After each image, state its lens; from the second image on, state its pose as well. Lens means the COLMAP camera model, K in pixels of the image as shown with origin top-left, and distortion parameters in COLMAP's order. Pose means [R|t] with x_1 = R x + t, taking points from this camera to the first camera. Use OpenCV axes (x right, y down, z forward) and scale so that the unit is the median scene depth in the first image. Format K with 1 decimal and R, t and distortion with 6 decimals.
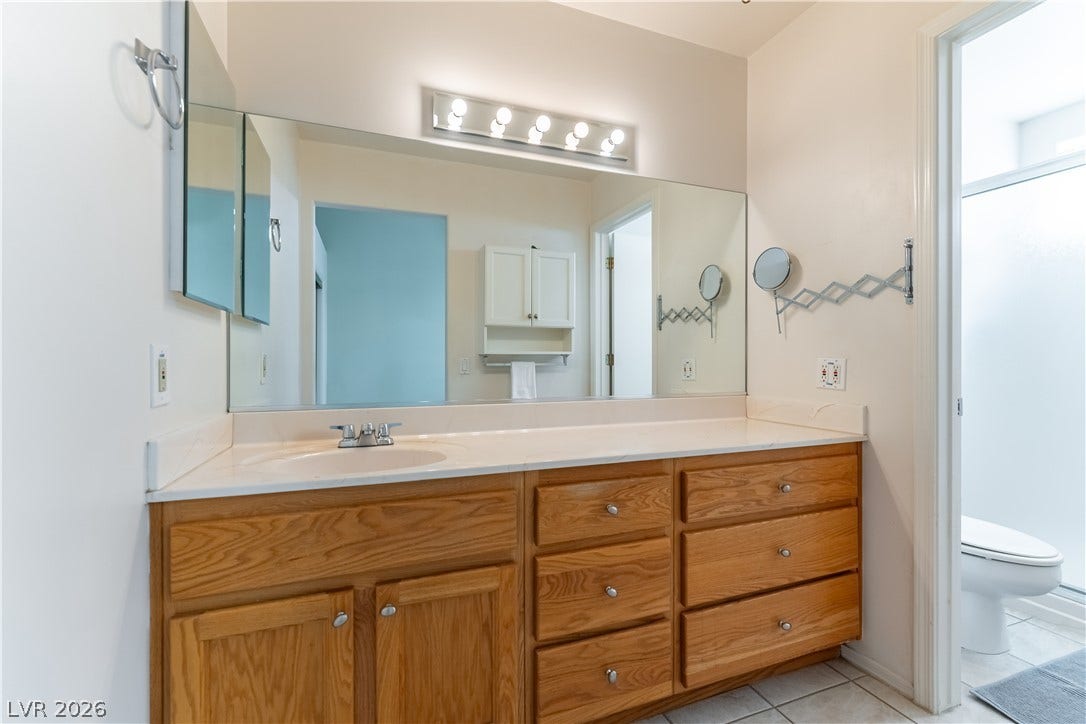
lens RADIAL K [[472.4, 0, 550.4], [0, 472.4, 360.2], [0, 0, 1]] dist [-0.004709, -0.000425]
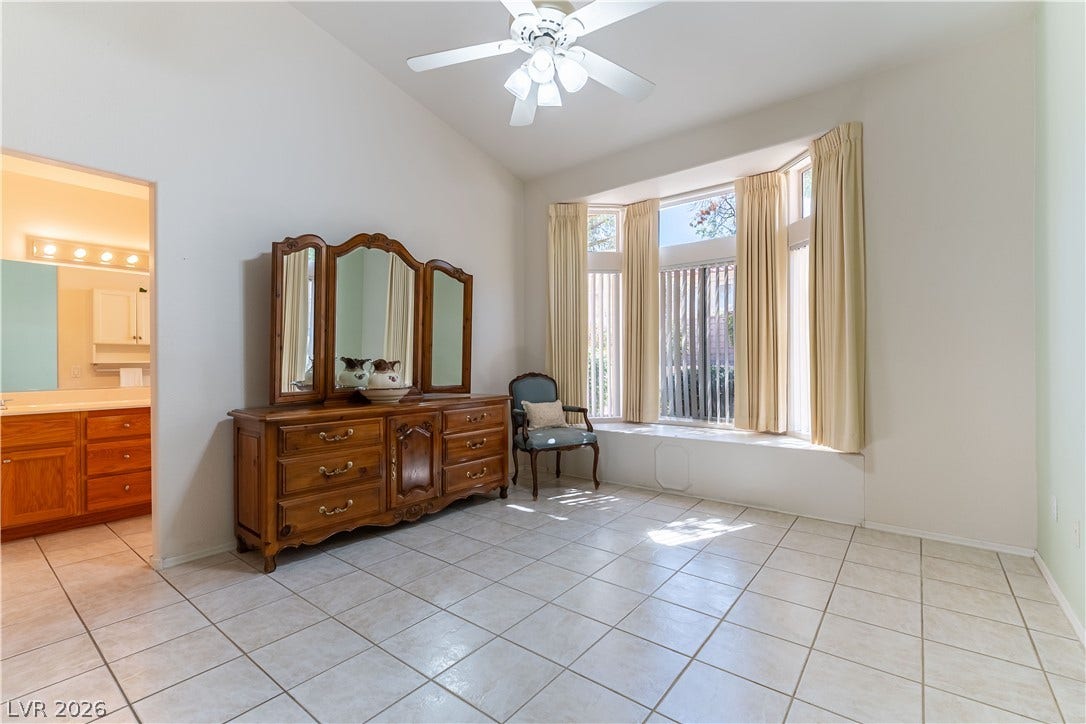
lens RADIAL K [[472.4, 0, 547.0], [0, 472.4, 362.9], [0, 0, 1]] dist [-0.004709, -0.000425]
pose [[0.852617, -0.003791, 0.522523, 0.775211], [0.002756, 0.999992, 0.002757, -0.036645], [-0.522530, -0.000910, 0.852621, -2.522841]]
